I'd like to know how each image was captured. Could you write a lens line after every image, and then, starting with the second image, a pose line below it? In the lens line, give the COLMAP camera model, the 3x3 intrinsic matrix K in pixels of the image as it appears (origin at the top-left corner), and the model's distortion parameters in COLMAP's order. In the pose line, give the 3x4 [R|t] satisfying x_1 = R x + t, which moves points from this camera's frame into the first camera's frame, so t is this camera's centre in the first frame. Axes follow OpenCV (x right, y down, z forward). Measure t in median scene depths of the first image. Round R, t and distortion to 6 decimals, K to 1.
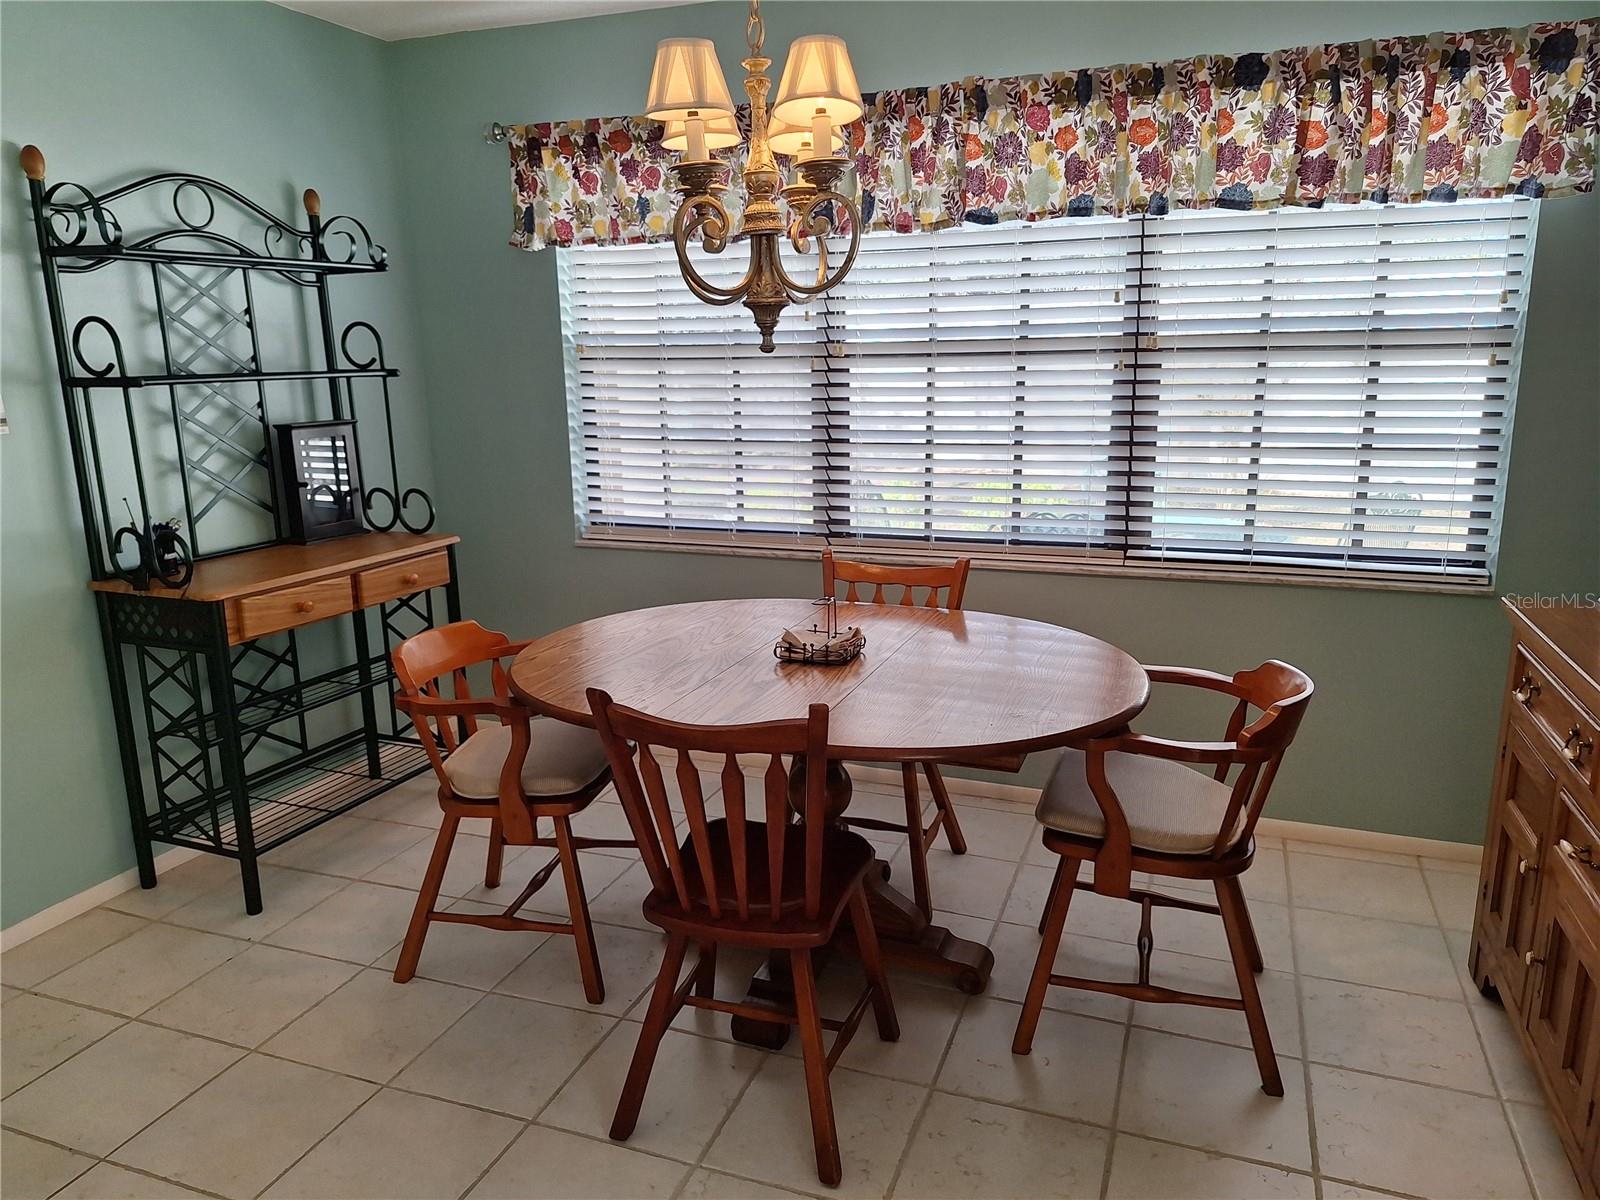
lens RADIAL K [[1121.5, 0, 754.9], [0, 1121.5, 596.7], [0, 0, 1]] dist [0.105614, -0.116027]
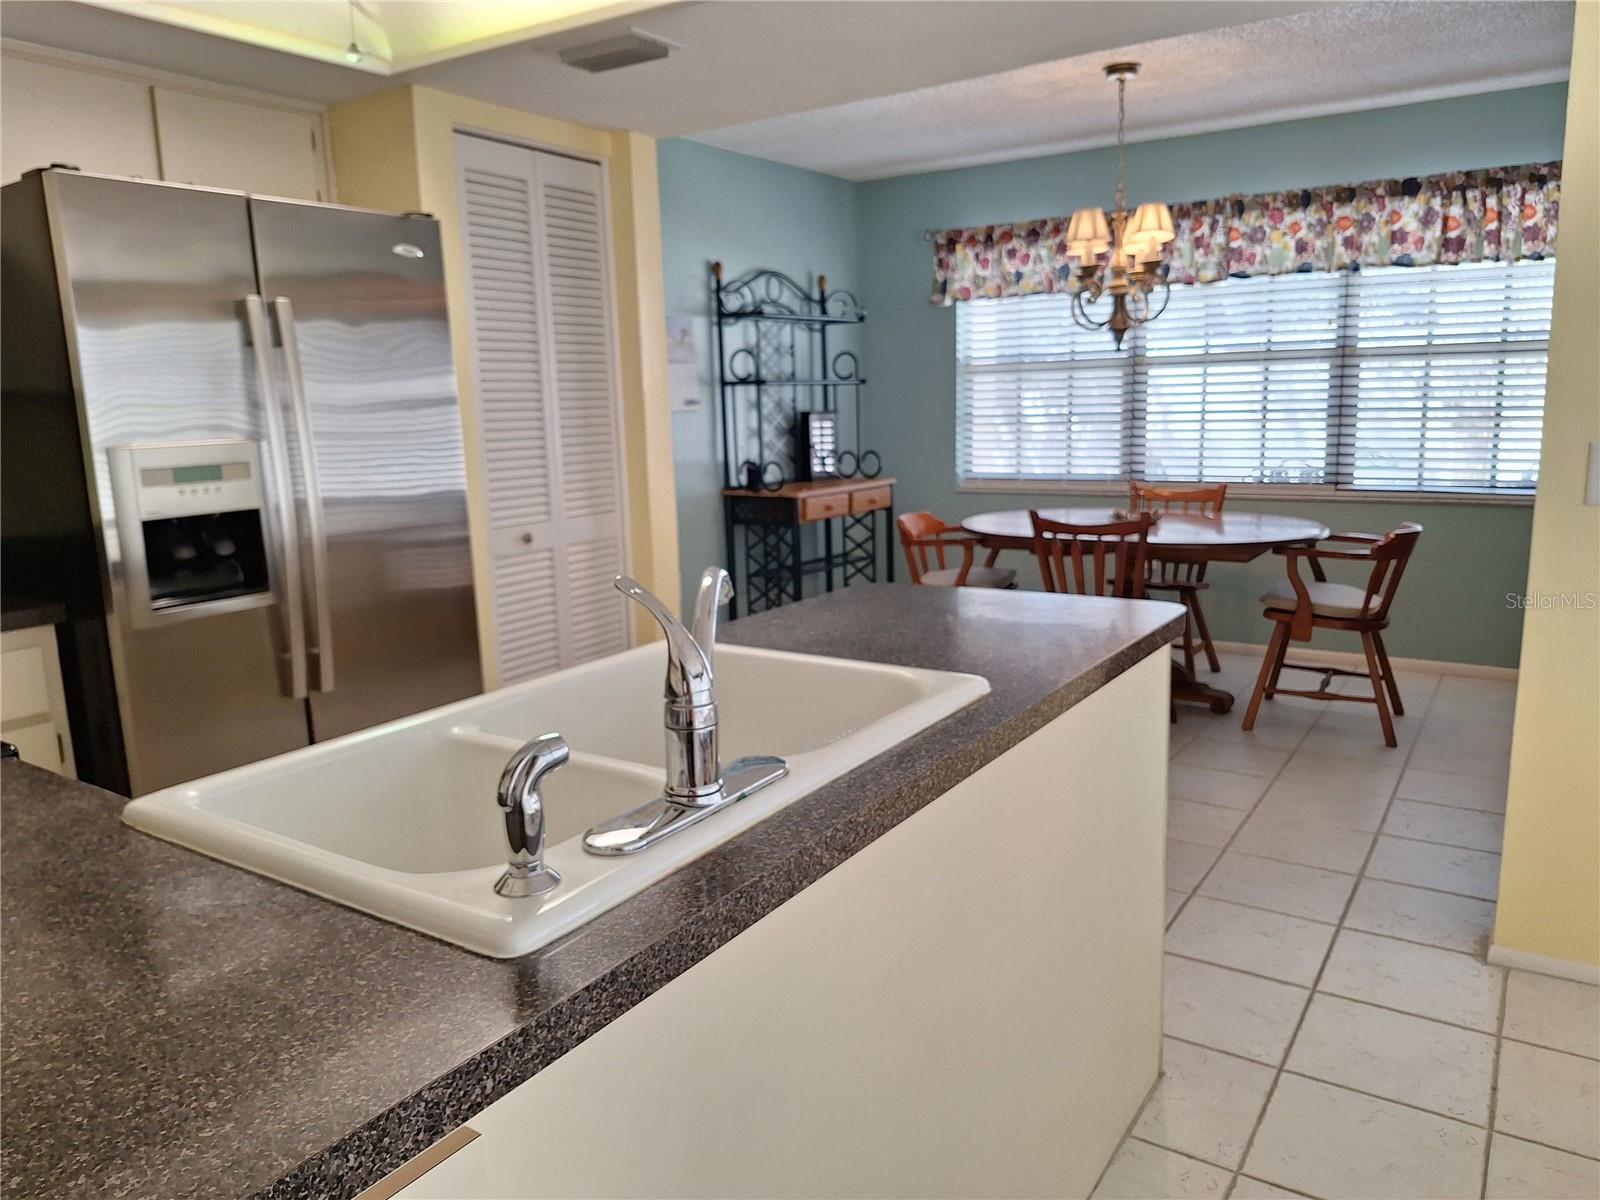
lens RADIAL K [[1121.5, 0, 784.3], [0, 1121.5, 601.8], [0, 0, 1]] dist [0.105614, -0.116027]
pose [[0.980696, 0.025879, -0.193820, -0.112211], [-0.032137, 0.999056, -0.029213, 0.202297], [0.192881, 0.034878, 0.980602, -0.719150]]
